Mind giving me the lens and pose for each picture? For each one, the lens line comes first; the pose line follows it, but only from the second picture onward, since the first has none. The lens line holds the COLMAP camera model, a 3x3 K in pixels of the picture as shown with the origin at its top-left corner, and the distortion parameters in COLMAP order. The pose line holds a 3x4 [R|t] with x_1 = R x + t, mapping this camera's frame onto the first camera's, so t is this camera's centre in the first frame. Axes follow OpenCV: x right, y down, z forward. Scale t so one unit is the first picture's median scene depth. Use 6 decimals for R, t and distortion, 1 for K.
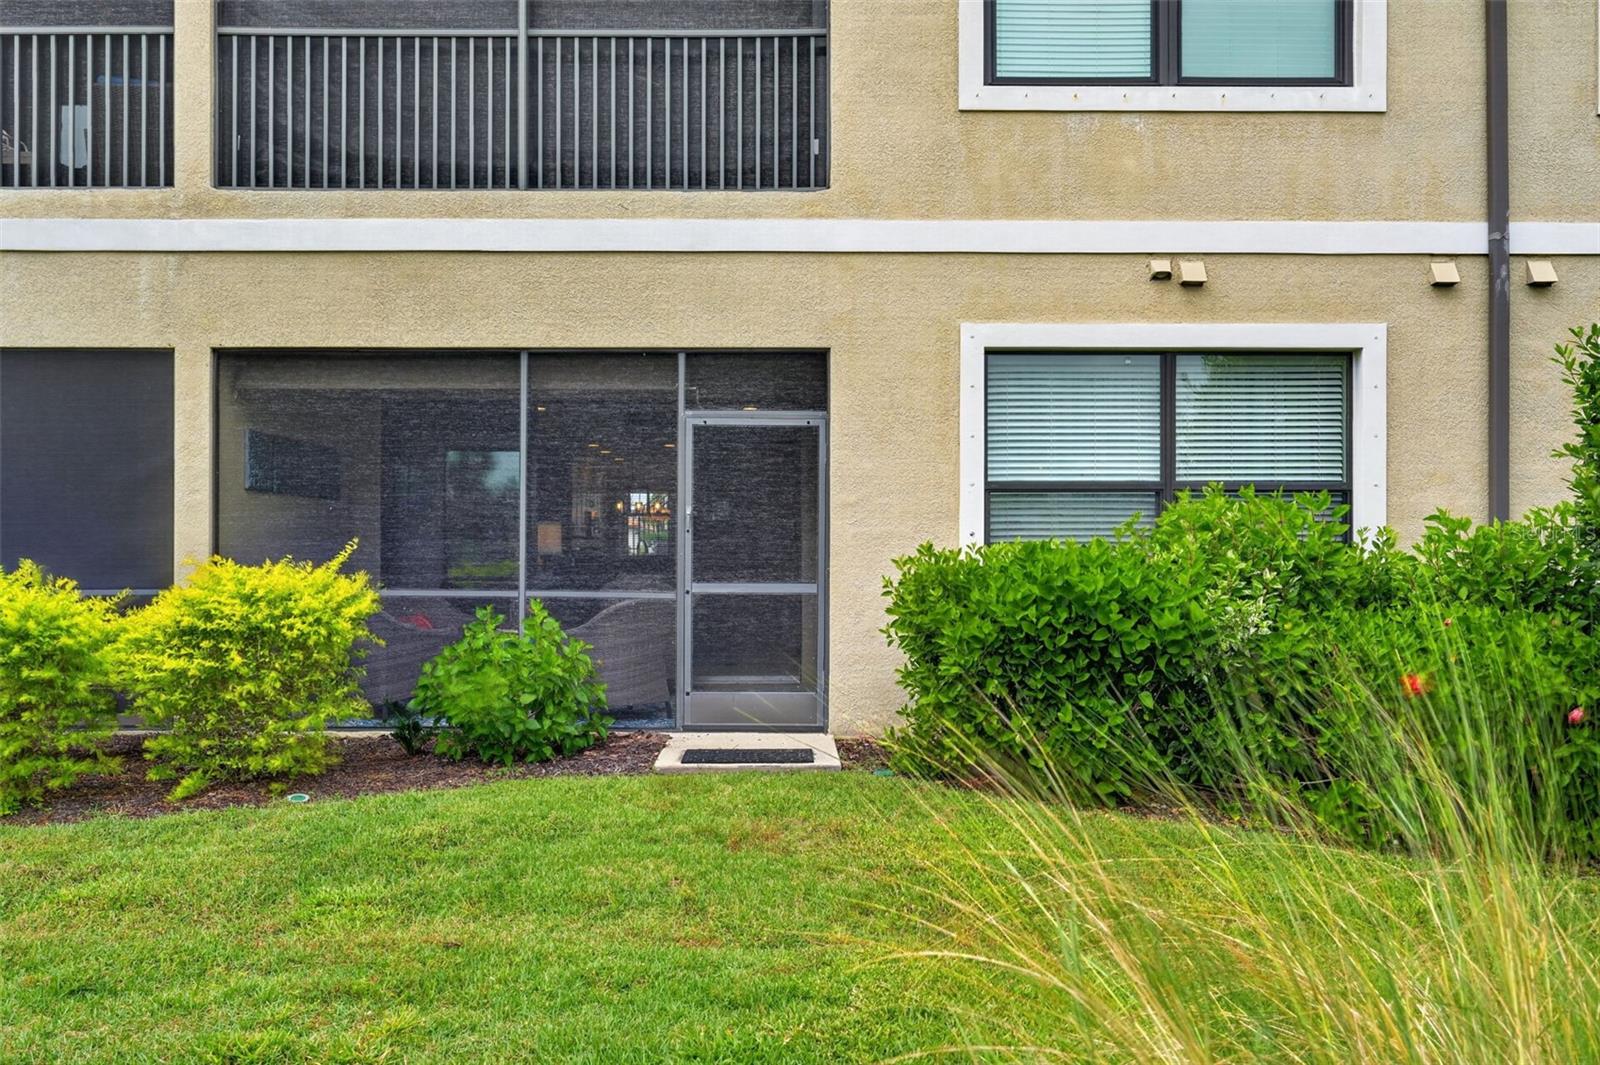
lens RADIAL K [[1041.2, 0, 800.0], [0, 1041.2, 532.5], [0, 0, 1]] dist [-0.003821, -0.003558]
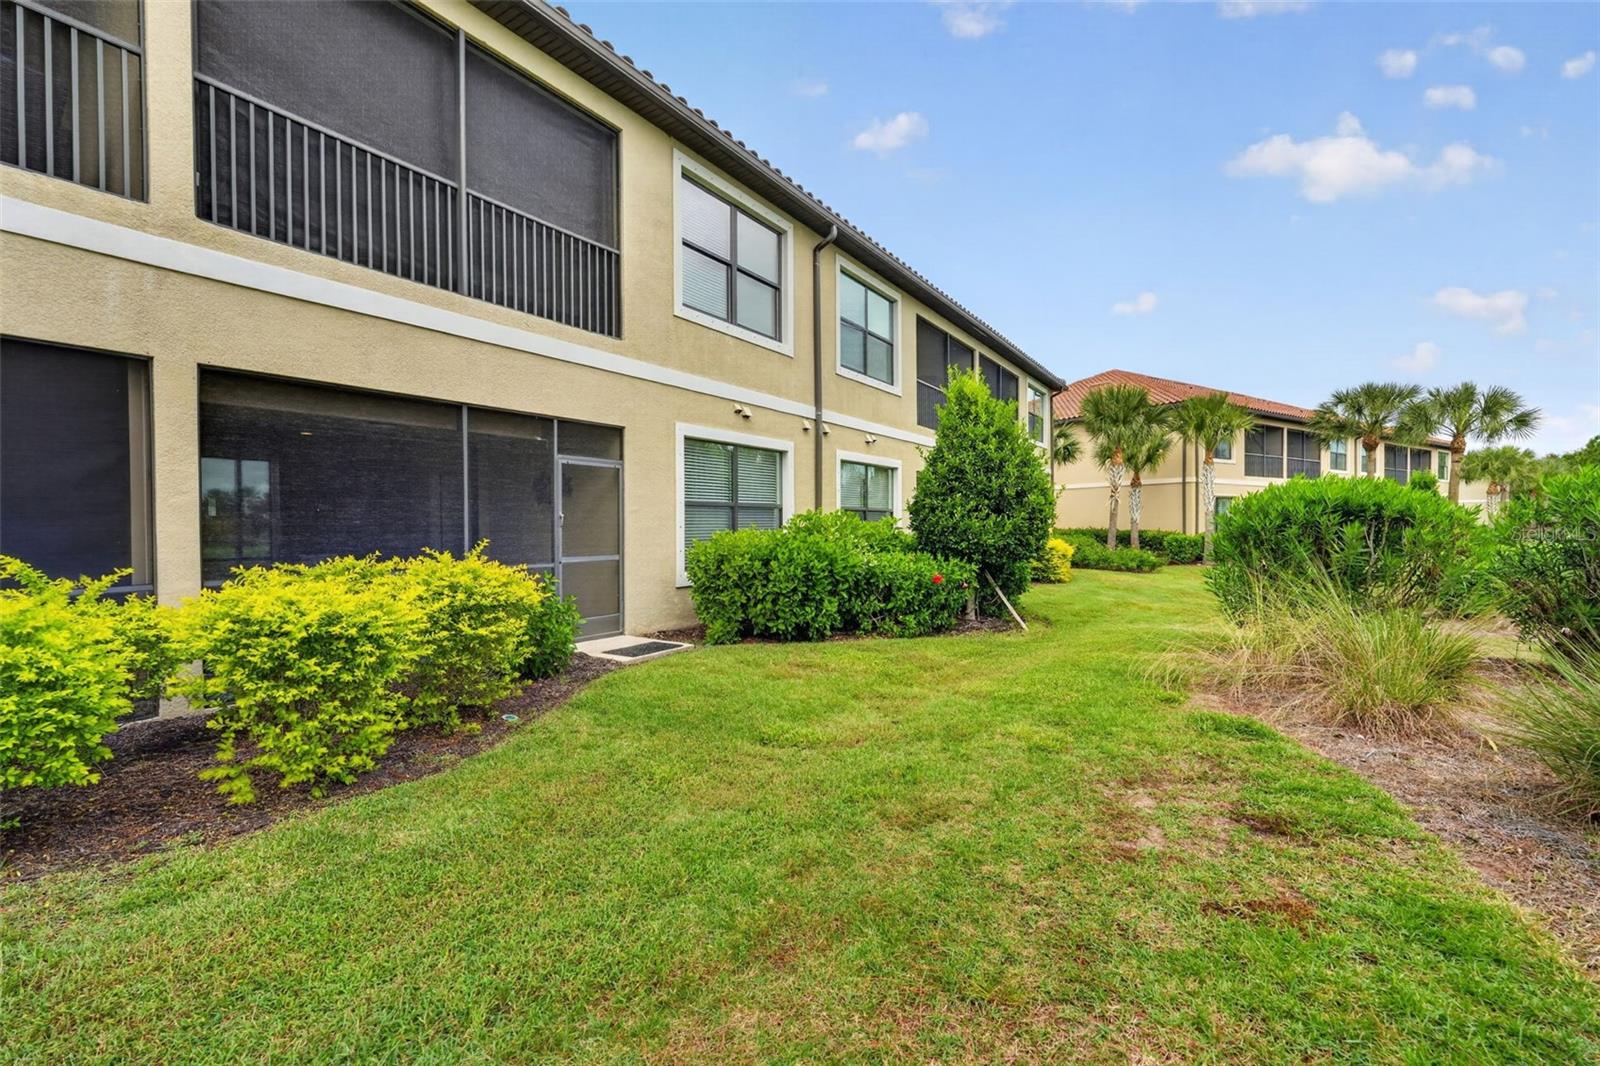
lens RADIAL K [[1041.2, 0, 800.0], [0, 1041.2, 533.0], [0, 0, 1]] dist [-0.003821, -0.003558]
pose [[0.407934, -0.010221, 0.912954, -1.476868], [0.015085, 0.999876, 0.004454, 0.007329], [-0.912887, 0.011956, 0.408038, -0.032787]]
